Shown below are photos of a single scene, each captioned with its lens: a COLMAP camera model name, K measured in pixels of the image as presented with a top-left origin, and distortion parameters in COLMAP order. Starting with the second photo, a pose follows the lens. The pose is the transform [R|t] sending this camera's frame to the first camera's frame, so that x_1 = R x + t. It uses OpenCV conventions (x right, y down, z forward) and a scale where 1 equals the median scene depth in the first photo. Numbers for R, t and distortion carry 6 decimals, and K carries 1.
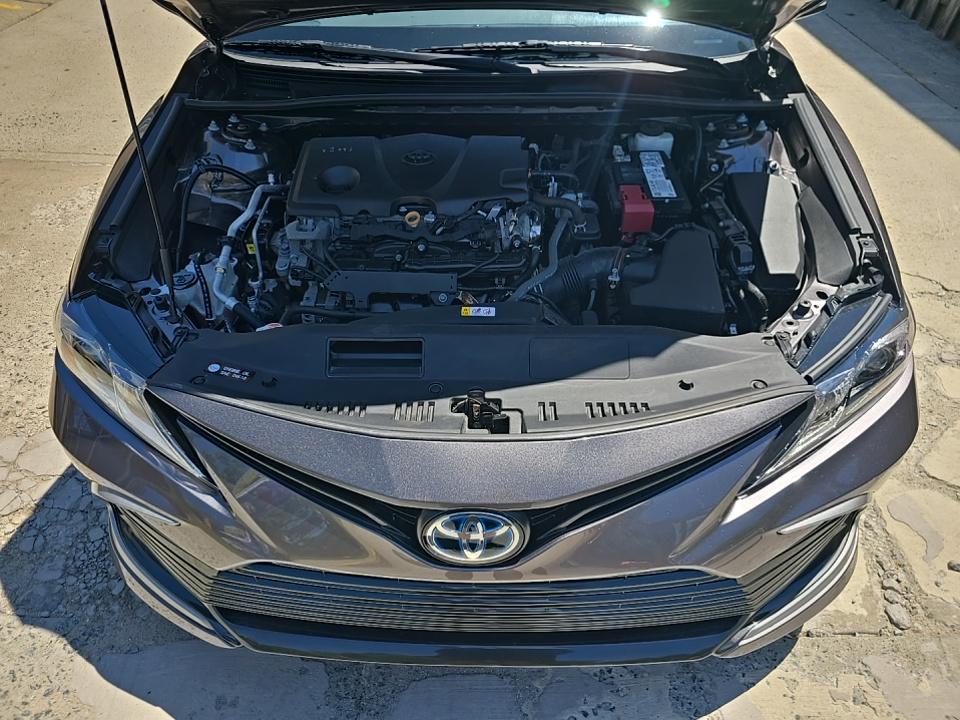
lens RADIAL K [[644.9, 0, 482.6], [0, 644.9, 364.7], [0, 0, 1]] dist [0.023221, -0.014671]
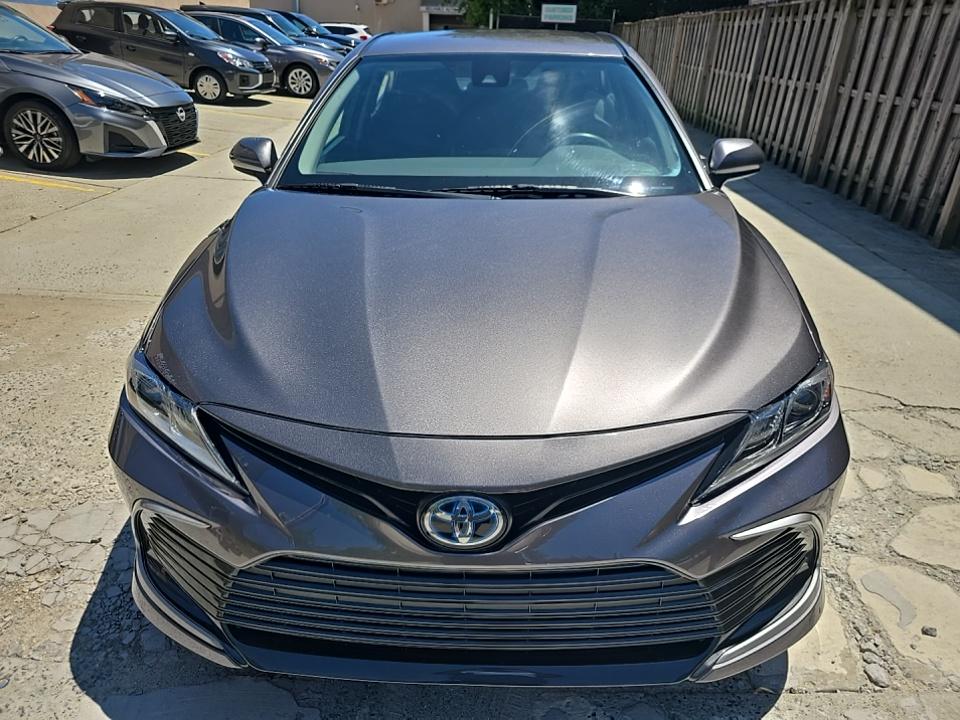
lens RADIAL K [[644.9, 0, 480.4], [0, 644.9, 356.3], [0, 0, 1]] dist [0.023221, -0.014671]
pose [[0.999846, 0.011457, -0.013271, 0.016719], [-0.014679, 0.960948, -0.276341, 0.188671], [0.009587, 0.276493, 0.960968, -0.133812]]
